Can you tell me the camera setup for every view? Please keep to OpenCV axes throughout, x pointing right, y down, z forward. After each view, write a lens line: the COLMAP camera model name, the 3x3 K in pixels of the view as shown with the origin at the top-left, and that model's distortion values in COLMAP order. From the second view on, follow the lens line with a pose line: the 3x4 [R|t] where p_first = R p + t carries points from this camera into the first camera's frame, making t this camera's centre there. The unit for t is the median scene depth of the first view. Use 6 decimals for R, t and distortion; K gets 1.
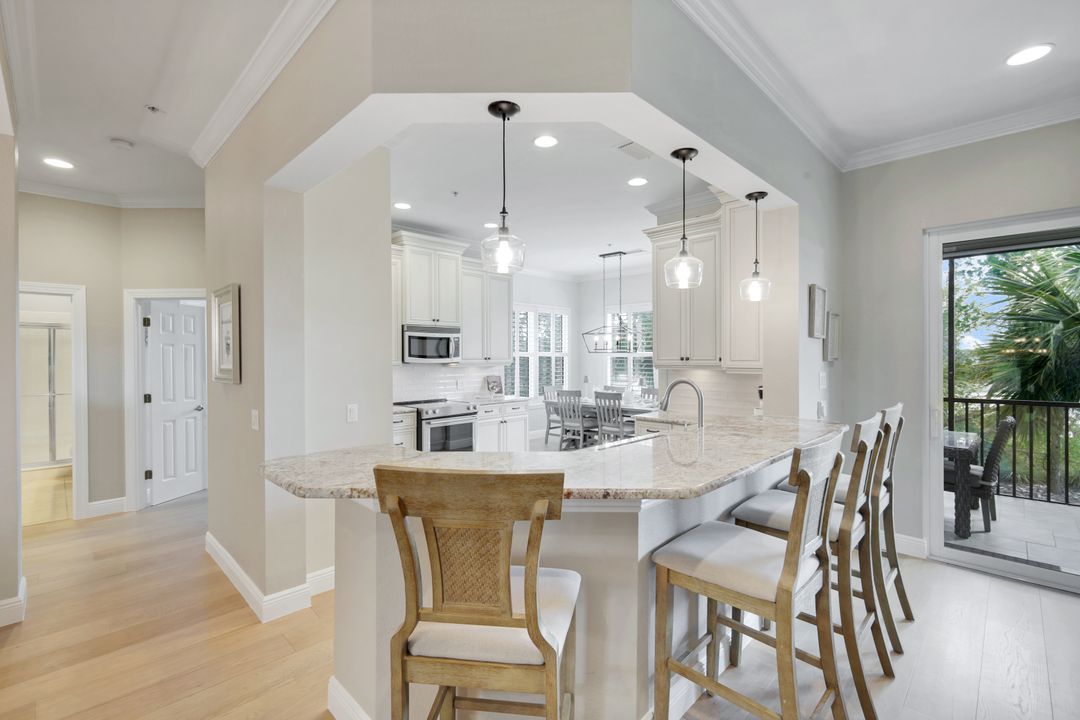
lens RADIAL K [[486.7, 0, 540.0], [0, 486.7, 360.0], [0, 0, 1]] dist [0.000515, 0.000039]
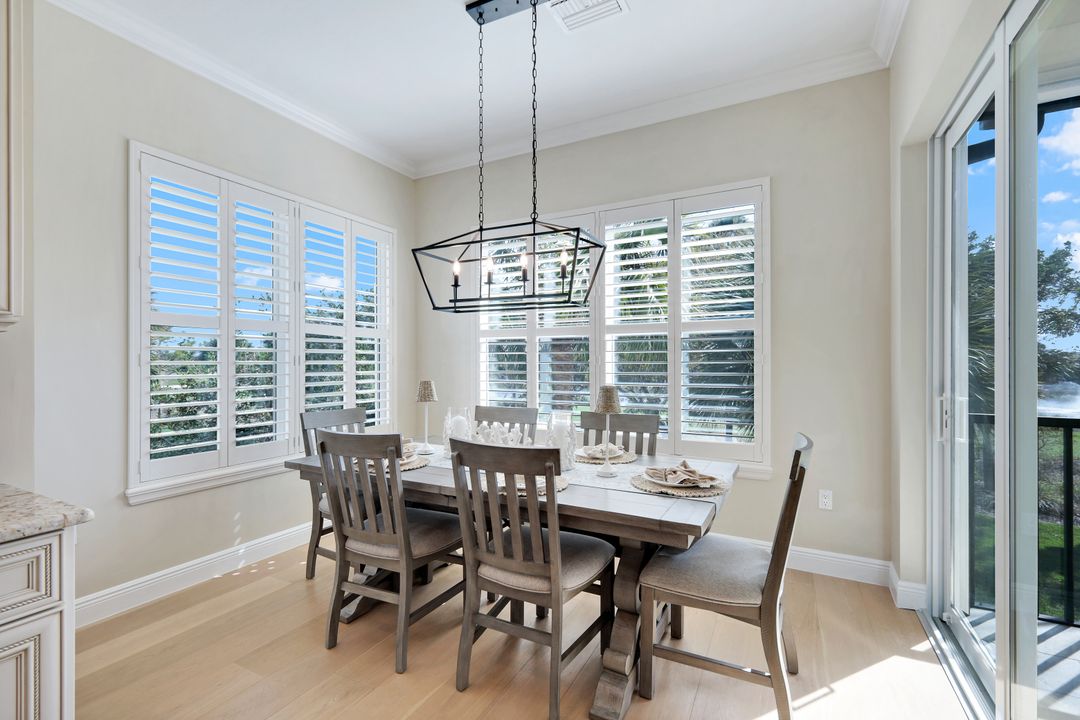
lens RADIAL K [[456.4, 0, 540.0], [0, 456.4, 360.0], [0, 0, 1]] dist [0.000769, 0.000041]
pose [[0.953745, 0.004103, 0.300588, 0.093283], [0.000396, 0.999889, -0.014905, 0.028439], [-0.300616, 0.014334, 0.953638, 0.837582]]
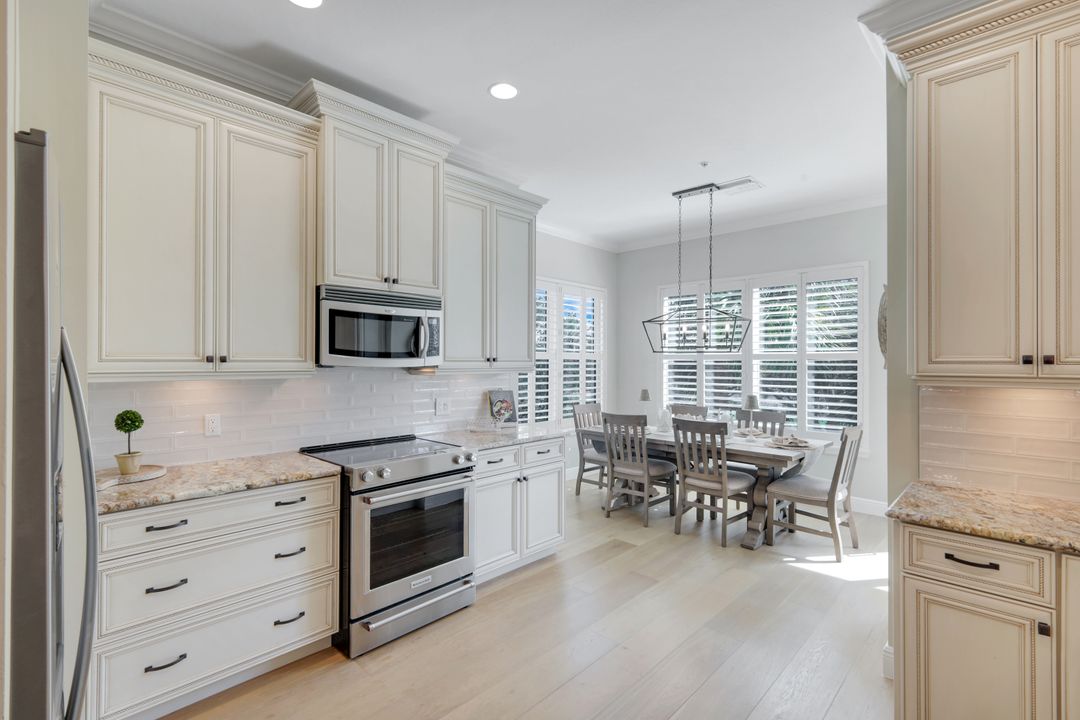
lens RADIAL K [[486.7, 0, 540.0], [0, 486.7, 360.0], [0, 0, 1]] dist [0.000515, 0.000039]
pose [[0.999746, 0.007241, 0.021345, -0.067979], [-0.006998, 0.999910, -0.011404, 0.003297], [-0.021426, 0.011252, 0.999707, 0.471542]]
